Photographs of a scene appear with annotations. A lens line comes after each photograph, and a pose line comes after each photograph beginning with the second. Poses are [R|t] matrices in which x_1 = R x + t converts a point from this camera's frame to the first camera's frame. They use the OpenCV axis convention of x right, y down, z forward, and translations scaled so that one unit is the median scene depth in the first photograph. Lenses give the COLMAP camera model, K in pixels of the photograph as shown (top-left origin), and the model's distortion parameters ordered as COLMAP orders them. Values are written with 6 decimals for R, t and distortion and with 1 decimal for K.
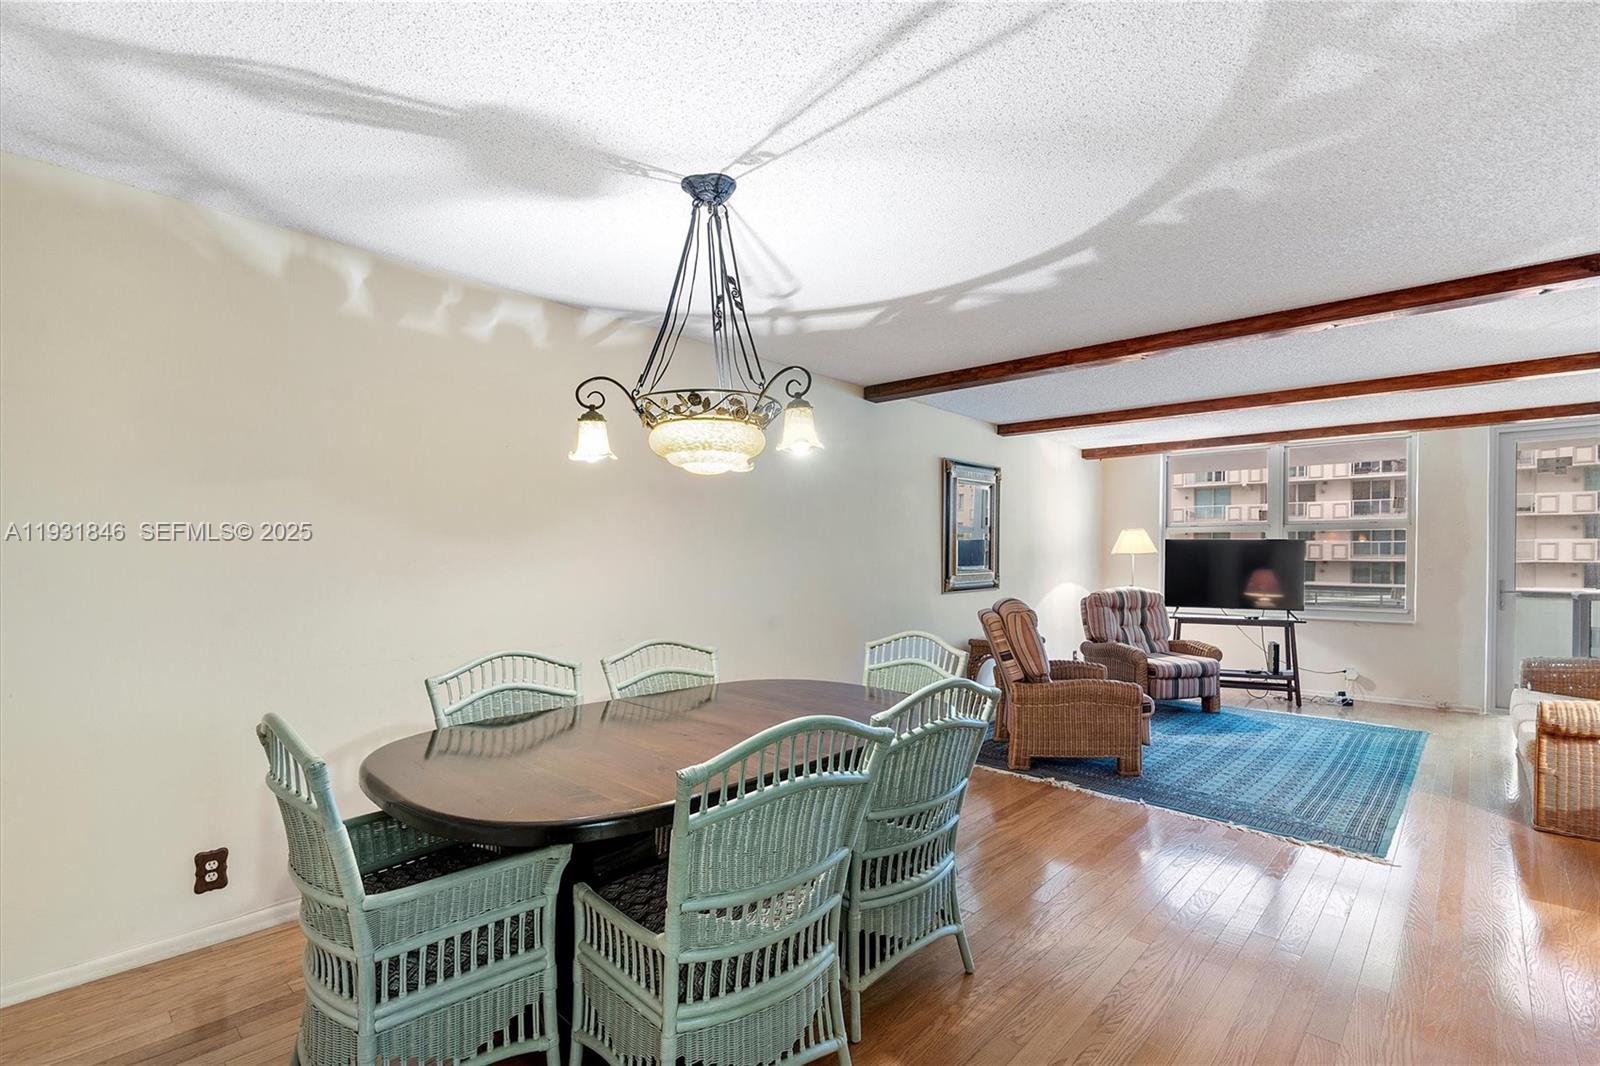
lens RADIAL K [[723.7, 0, 785.5], [0, 723.7, 560.1], [0, 0, 1]] dist [-0.002268, 0.000053]
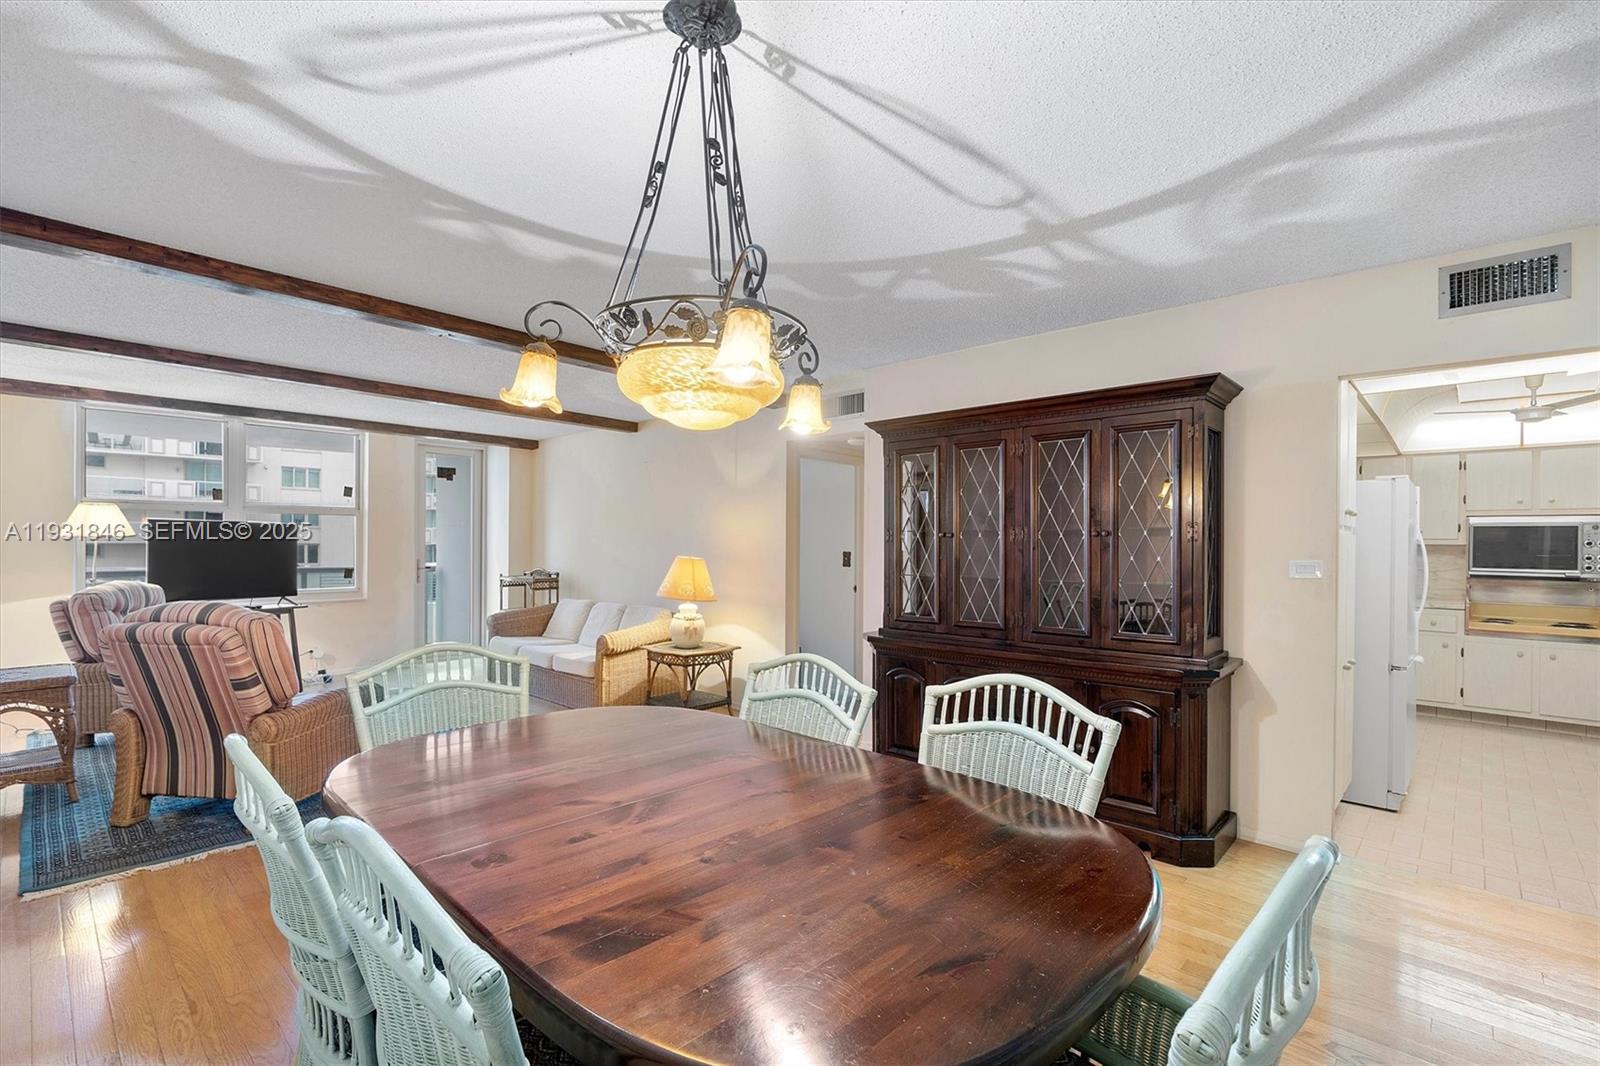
lens RADIAL K [[729.9, 0, 796.7], [0, 729.9, 546.3], [0, 0, 1]] dist [-0.002708, -0.000124]
pose [[-0.011291, -0.006915, 0.999912, -0.631415], [-0.000298, 0.999976, 0.006912, -0.009415], [-0.999936, -0.000220, -0.011293, 0.714277]]
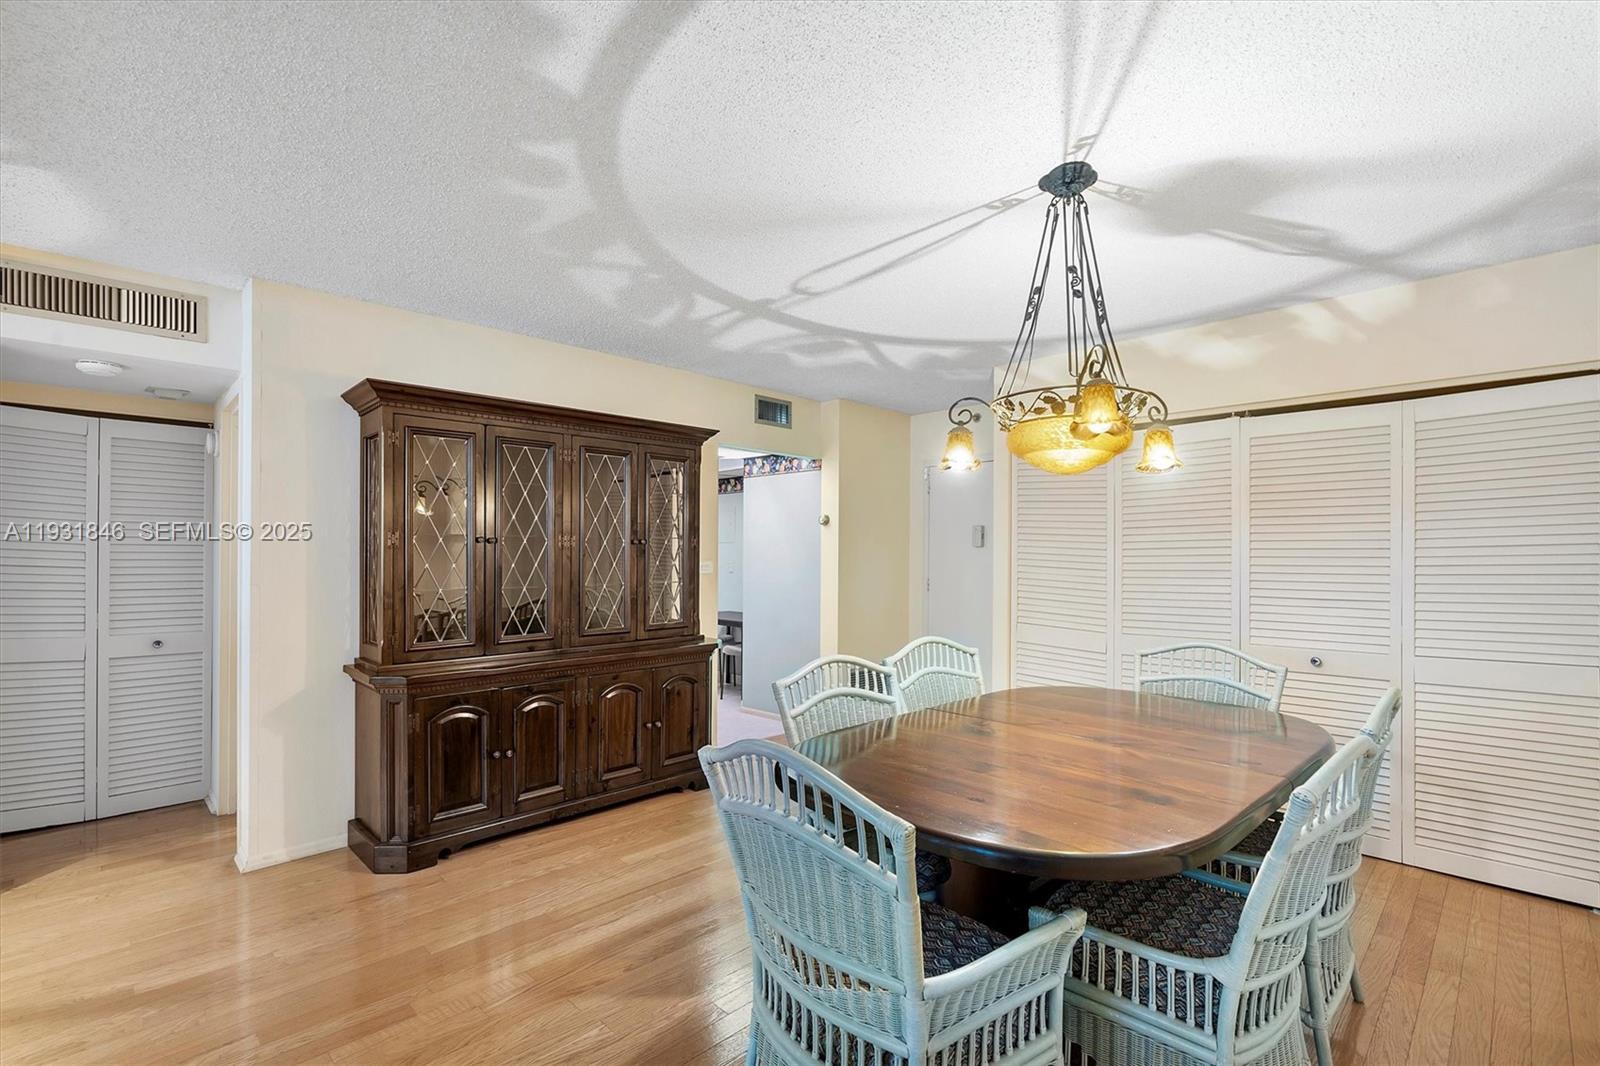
lens RADIAL K [[742.7, 0, 794.8], [0, 742.7, 559.7], [0, 0, 1]] dist [0.001499, 0.000729]
pose [[-0.999601, -0.007413, 0.027251, 0.182228], [-0.007133, 0.999921, 0.010361, -0.005429], [-0.027325, 0.010163, -0.999575, 1.576506]]
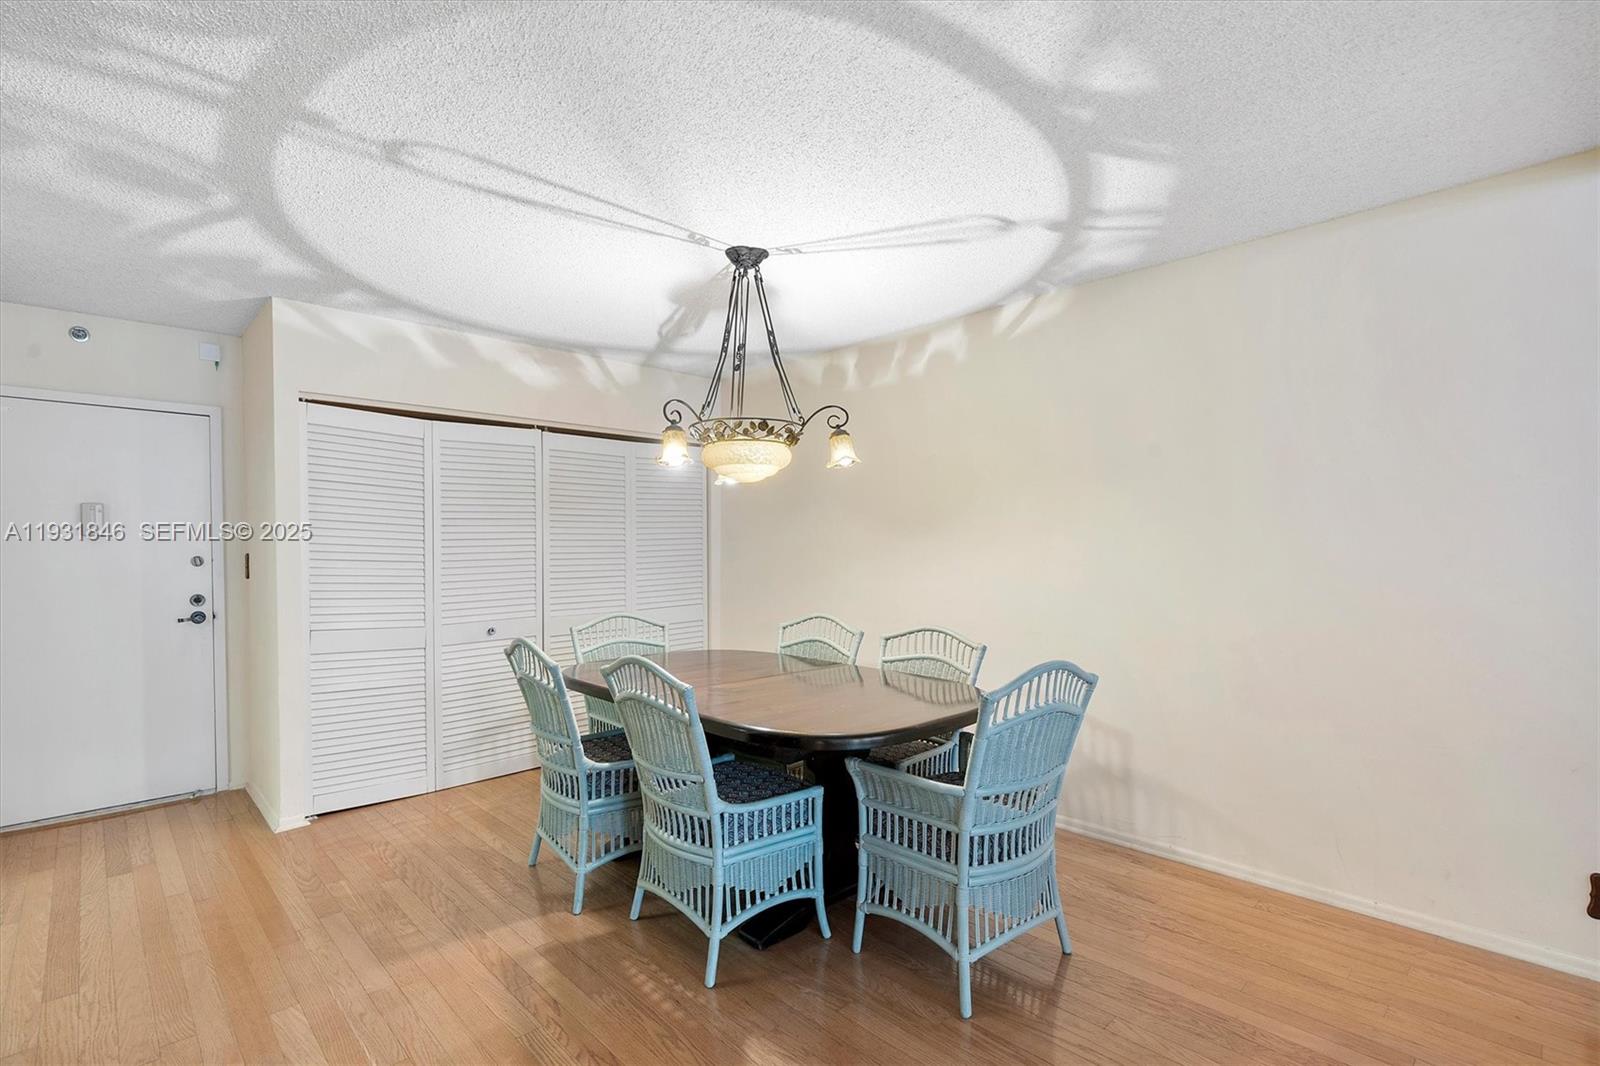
lens RADIAL K [[742.7, 0, 794.8], [0, 742.7, 559.7], [0, 0, 1]] dist [0.001499, 0.000729]
pose [[-0.038784, 0.013378, -0.999158, 0.936381], [-0.002926, 0.999905, 0.013501, 0.000532], [0.999243, 0.003448, -0.038741, 0.884935]]
